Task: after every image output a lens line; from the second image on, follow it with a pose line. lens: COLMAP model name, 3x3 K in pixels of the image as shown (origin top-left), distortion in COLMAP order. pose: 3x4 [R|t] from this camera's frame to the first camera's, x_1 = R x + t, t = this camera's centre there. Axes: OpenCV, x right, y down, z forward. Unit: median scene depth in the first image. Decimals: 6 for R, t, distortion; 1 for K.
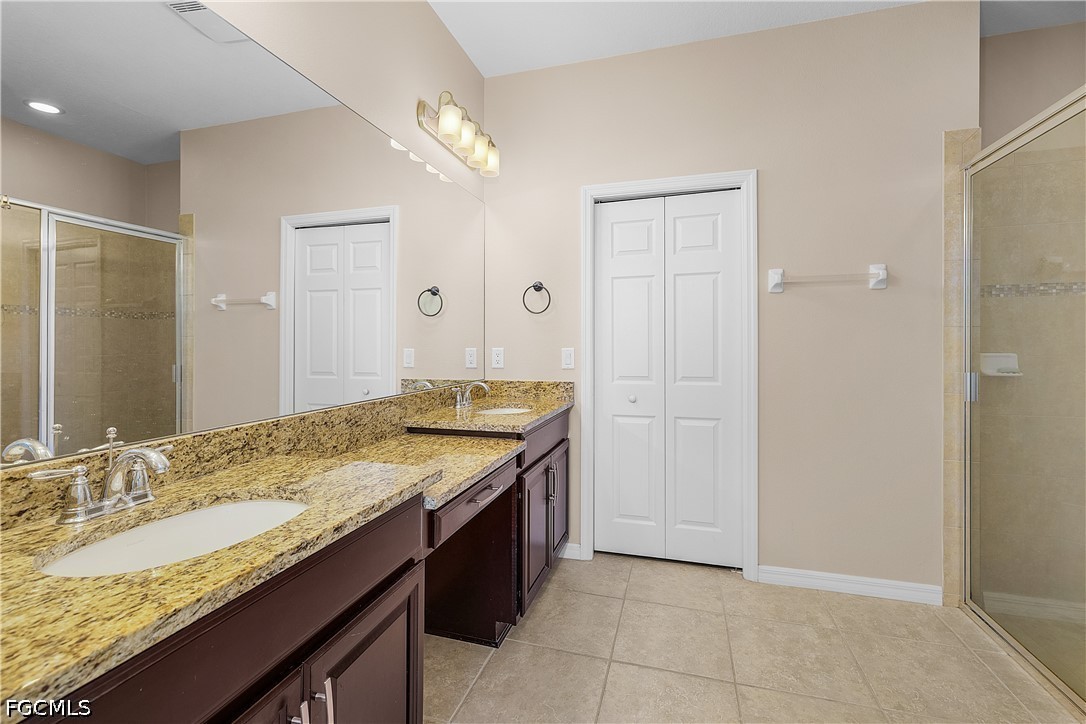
lens RADIAL K [[477.1, 0, 538.9], [0, 477.1, 340.8], [0, 0, 1]] dist [-0.000366, -0.000906]
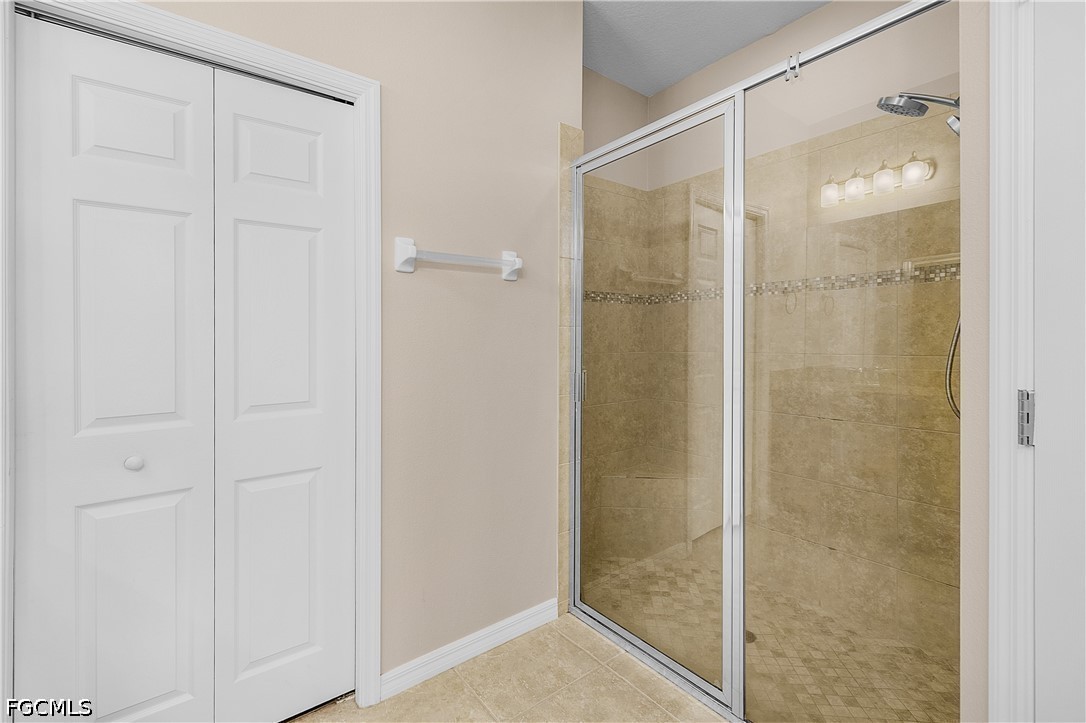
lens RADIAL K [[477.1, 0, 552.1], [0, 477.1, 340.5], [0, 0, 1]] dist [-0.000366, -0.000906]
pose [[0.578639, 0.000023, 0.815584, 0.054746], [0.001340, 0.999999, -0.000978, 0.000234], [-0.815583, 0.001659, 0.578638, 0.430774]]
